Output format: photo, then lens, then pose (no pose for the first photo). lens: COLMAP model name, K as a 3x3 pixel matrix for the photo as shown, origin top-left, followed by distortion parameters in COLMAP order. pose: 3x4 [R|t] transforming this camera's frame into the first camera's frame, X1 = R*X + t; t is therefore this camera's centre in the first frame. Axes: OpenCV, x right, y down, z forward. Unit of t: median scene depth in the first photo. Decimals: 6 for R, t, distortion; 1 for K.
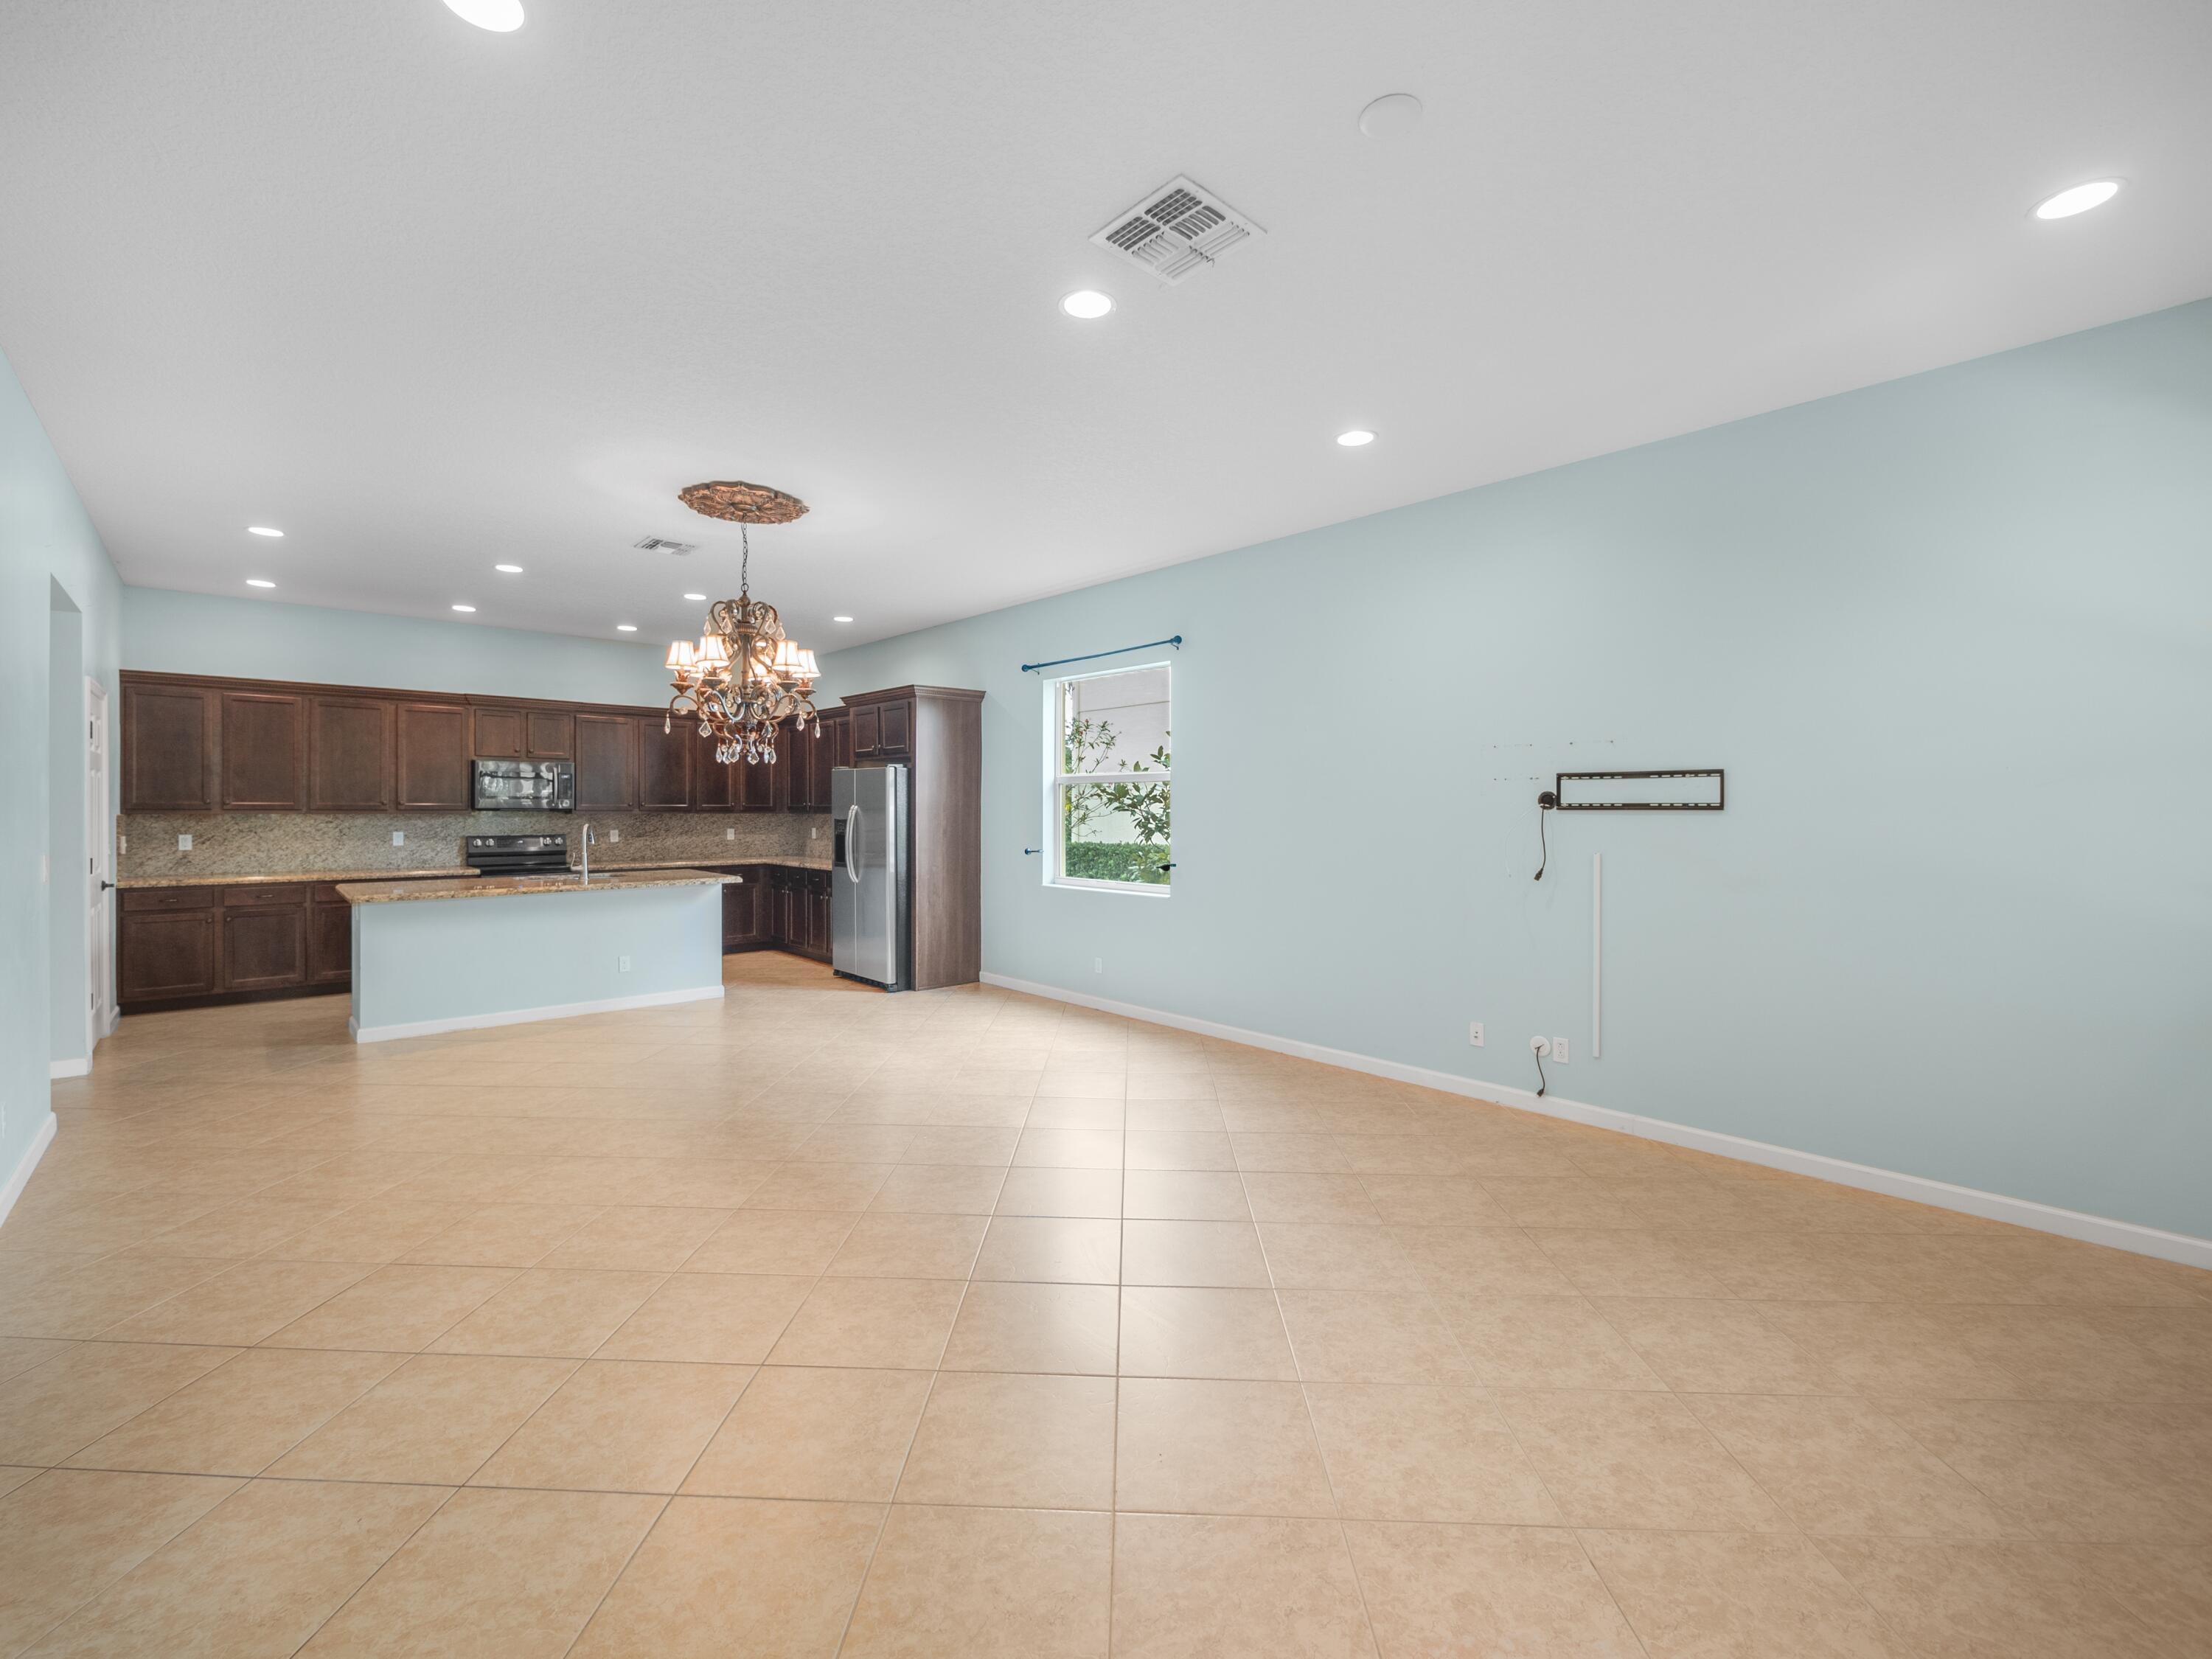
lens RADIAL K [[936.3, 0, 1096.7], [0, 936.3, 811.3], [0, 0, 1]] dist [-0.007104, 0.000600]
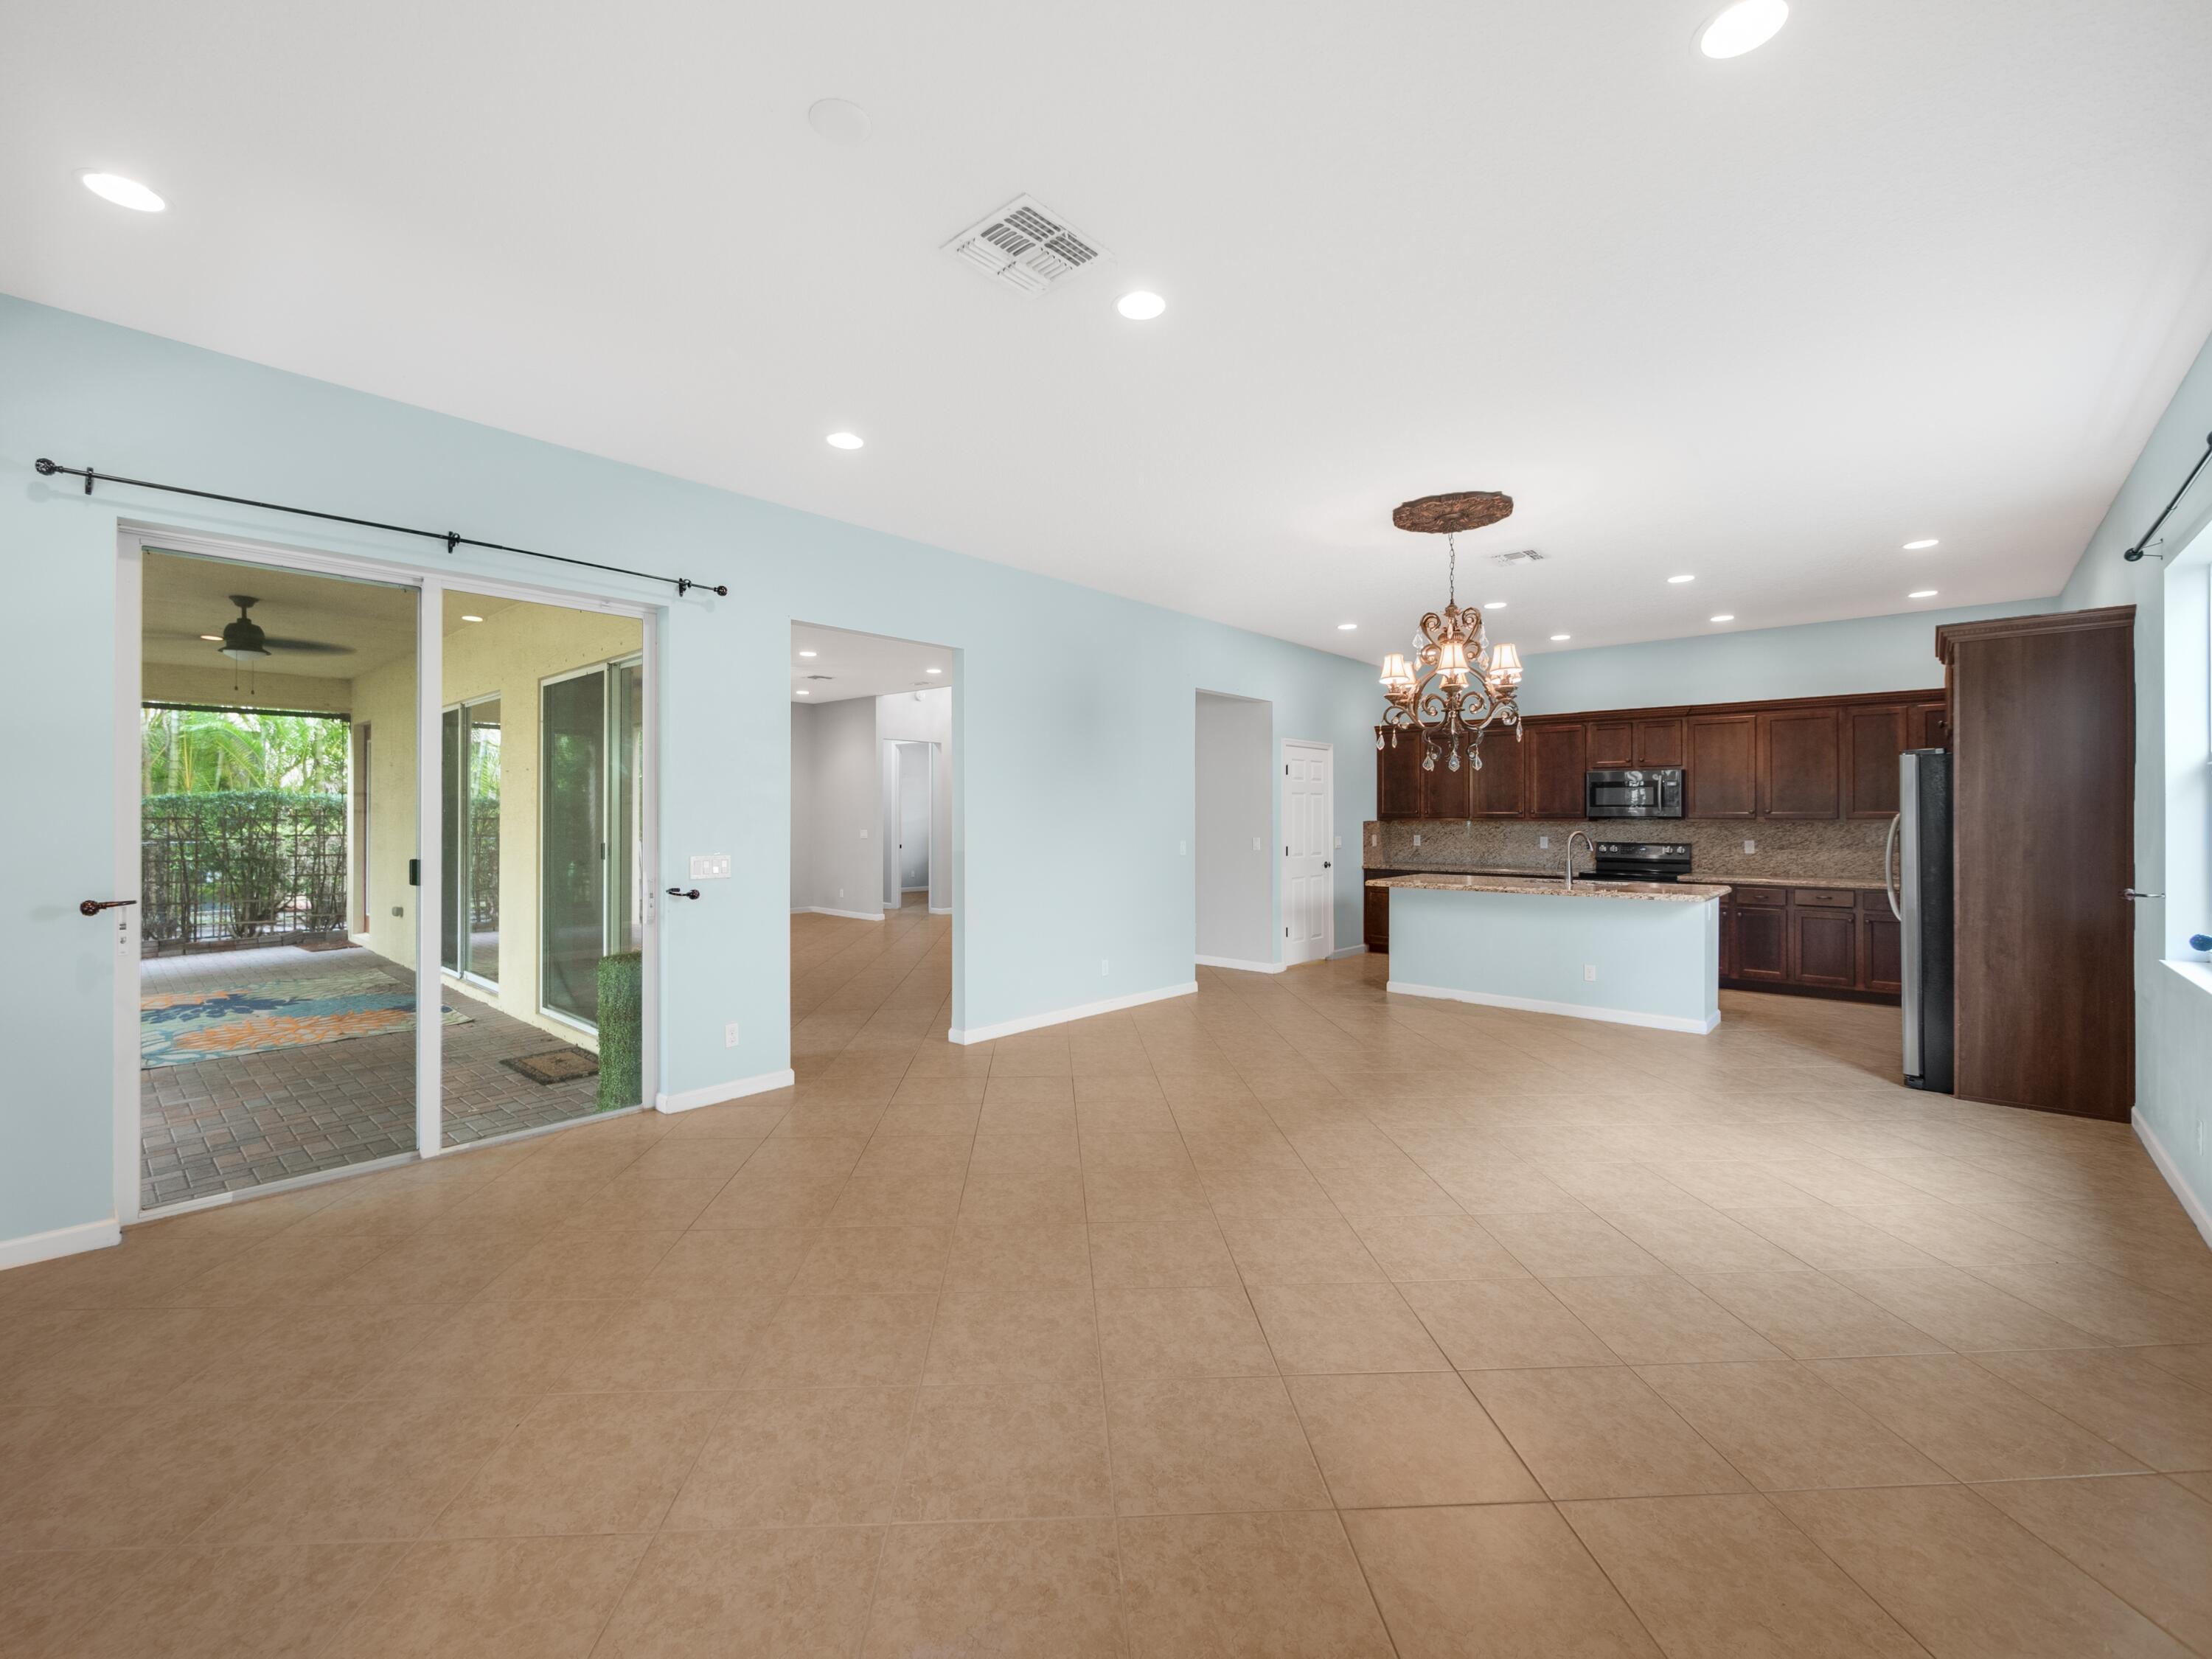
lens RADIAL K [[936.3, 0, 1095.1], [0, 936.3, 816.2], [0, 0, 1]] dist [-0.007104, 0.000600]
pose [[0.091346, -0.002093, -0.995817, 0.443044], [-0.003263, 0.999992, -0.002401, 0.001226], [0.995814, 0.003468, 0.091339, 0.393767]]
